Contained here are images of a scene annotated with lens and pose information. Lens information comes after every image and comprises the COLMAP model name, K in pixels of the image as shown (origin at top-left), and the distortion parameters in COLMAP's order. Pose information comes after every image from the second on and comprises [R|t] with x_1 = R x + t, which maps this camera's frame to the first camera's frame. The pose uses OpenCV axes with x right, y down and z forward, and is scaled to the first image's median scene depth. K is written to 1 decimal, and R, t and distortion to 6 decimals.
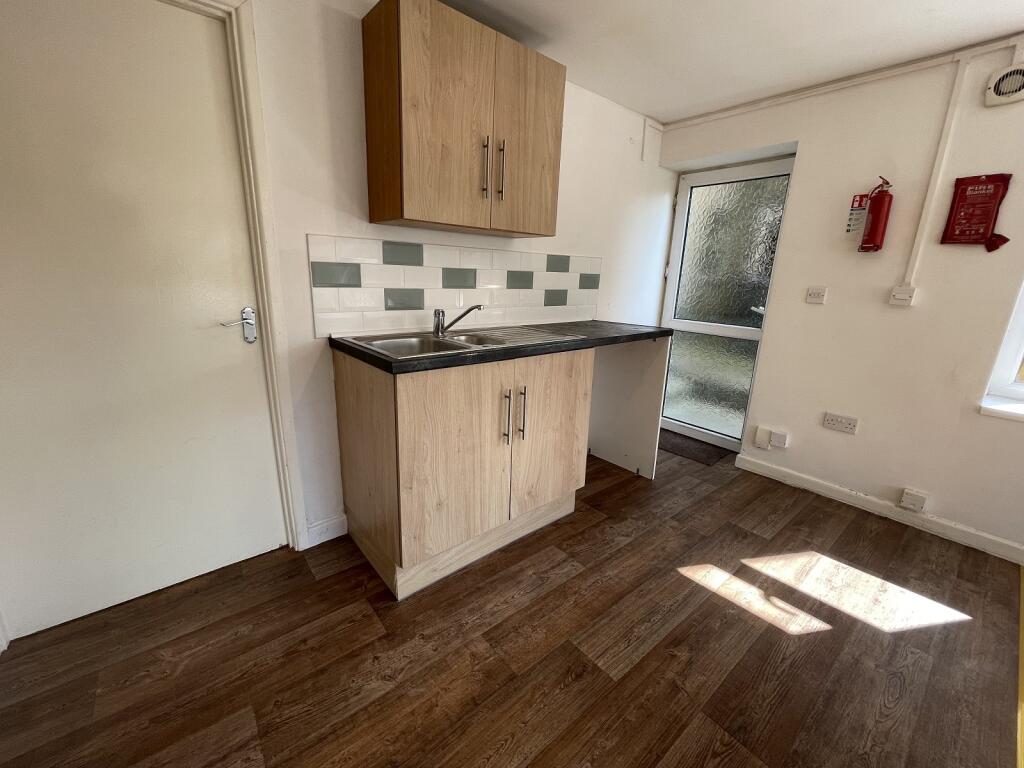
lens RADIAL K [[416.3, 0, 506.6], [0, 416.3, 382.1], [0, 0, 1]] dist [0.000006, 0.000387]
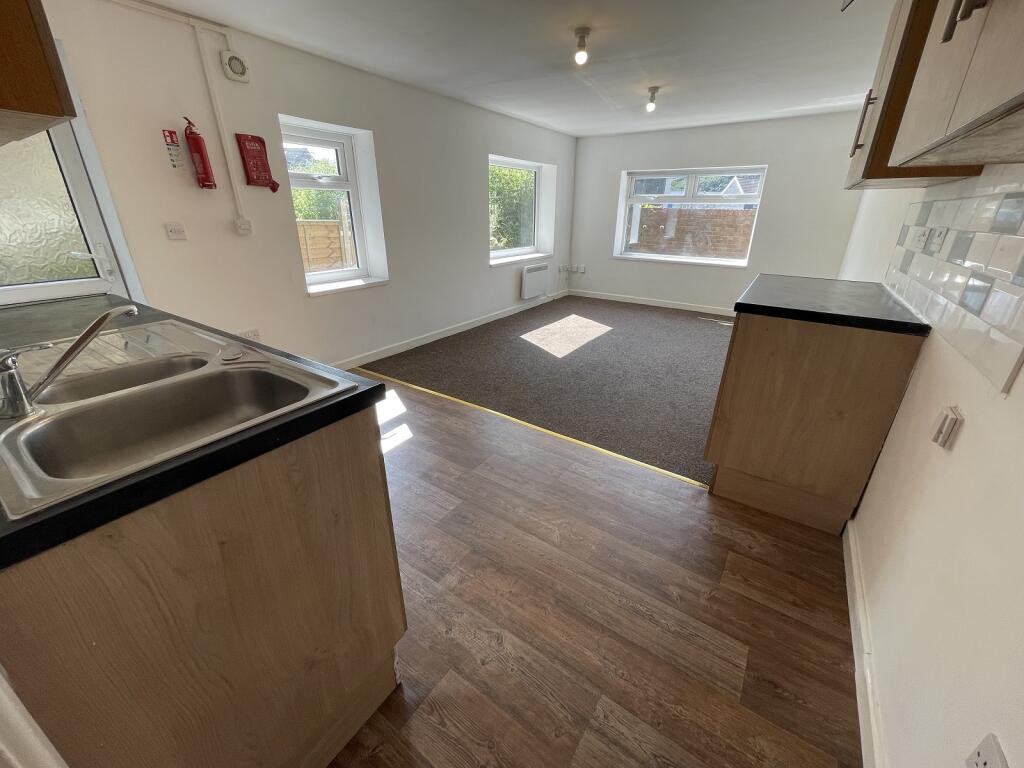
lens RADIAL K [[416.3, 0, 505.3], [0, 416.3, 382.4], [0, 0, 1]] dist [0.000006, 0.000387]
pose [[-0.270051, -0.403193, 0.874361, -0.924023], [0.217331, 0.859140, 0.463298, -0.333317], [-0.937998, 0.315140, -0.144386, 0.903886]]
